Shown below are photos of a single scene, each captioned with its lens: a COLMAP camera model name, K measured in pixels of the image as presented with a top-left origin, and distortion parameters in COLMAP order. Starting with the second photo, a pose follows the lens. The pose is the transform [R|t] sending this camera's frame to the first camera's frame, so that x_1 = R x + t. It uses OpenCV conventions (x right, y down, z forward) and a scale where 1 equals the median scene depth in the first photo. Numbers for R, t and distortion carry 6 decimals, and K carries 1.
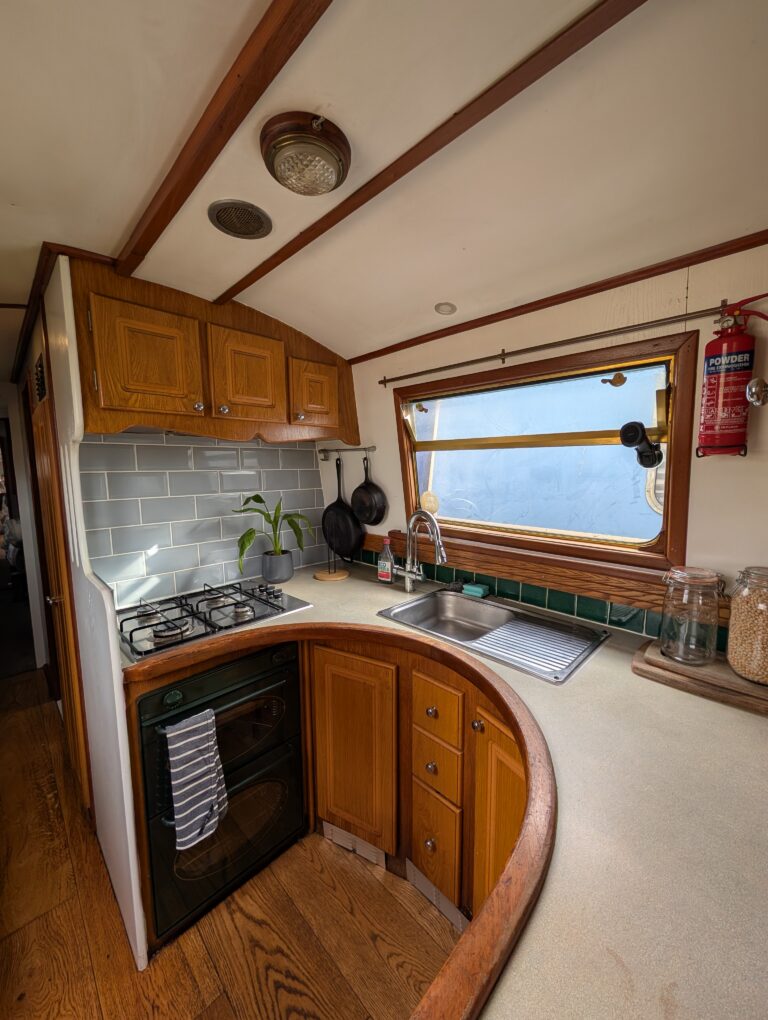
lens RADIAL K [[382.6, 0, 388.8], [0, 382.6, 512.0], [0, 0, 1]] dist [-0.001164, 0.000304]
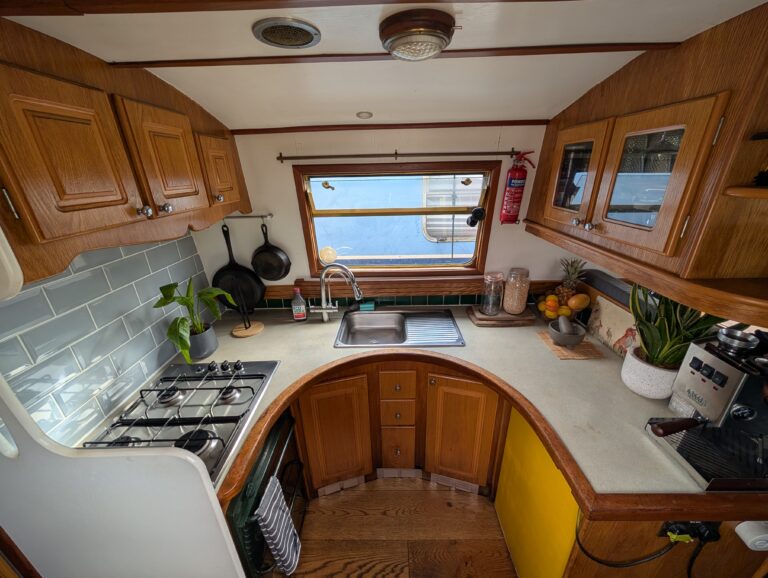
lens RADIAL K [[288.1, 0, 383.0], [0, 288.1, 286.7], [0, 0, 1]] dist [-0.001164, 0.000304]
pose [[0.723186, -0.267060, 0.636931, -0.477790], [0.104434, 0.953895, 0.281384, -0.204175], [-0.682712, -0.136976, 0.717734, 0.151360]]
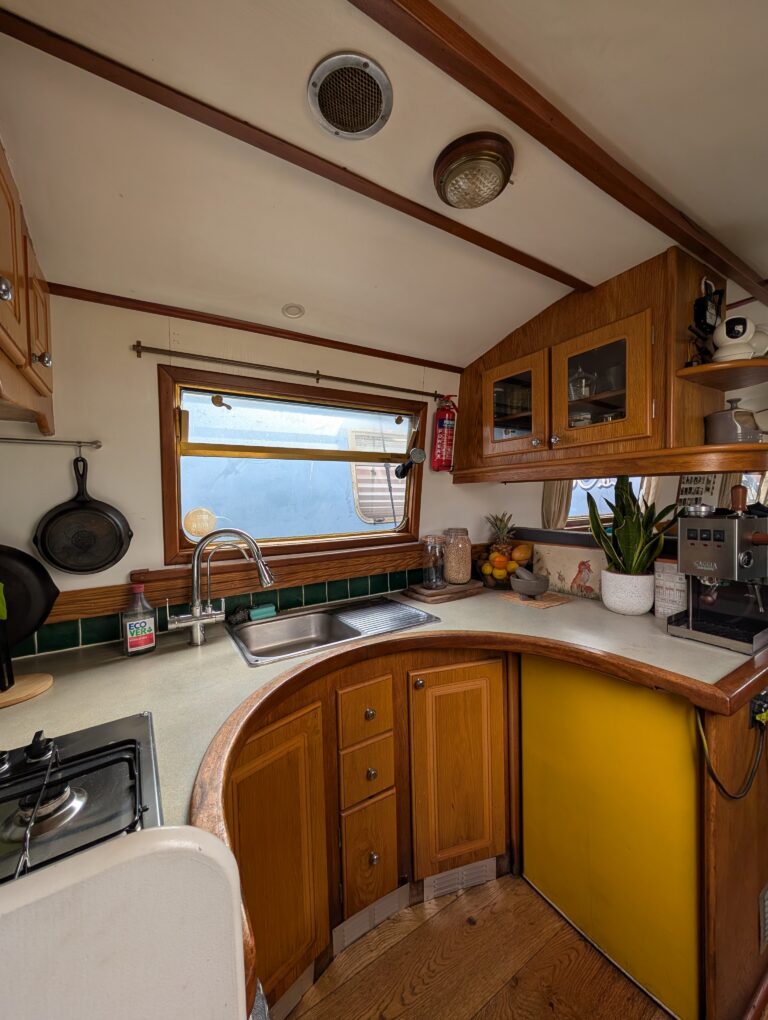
lens RADIAL K [[386.0, 0, 383.0], [0, 386.0, 513.6], [0, 0, 1]] dist [-0.000126, -0.000163]
pose [[0.239839, -0.040569, 0.969965, -0.638553], [0.139048, 0.990261, 0.007036, 0.004183], [-0.960803, 0.133184, 0.243144, 0.503862]]
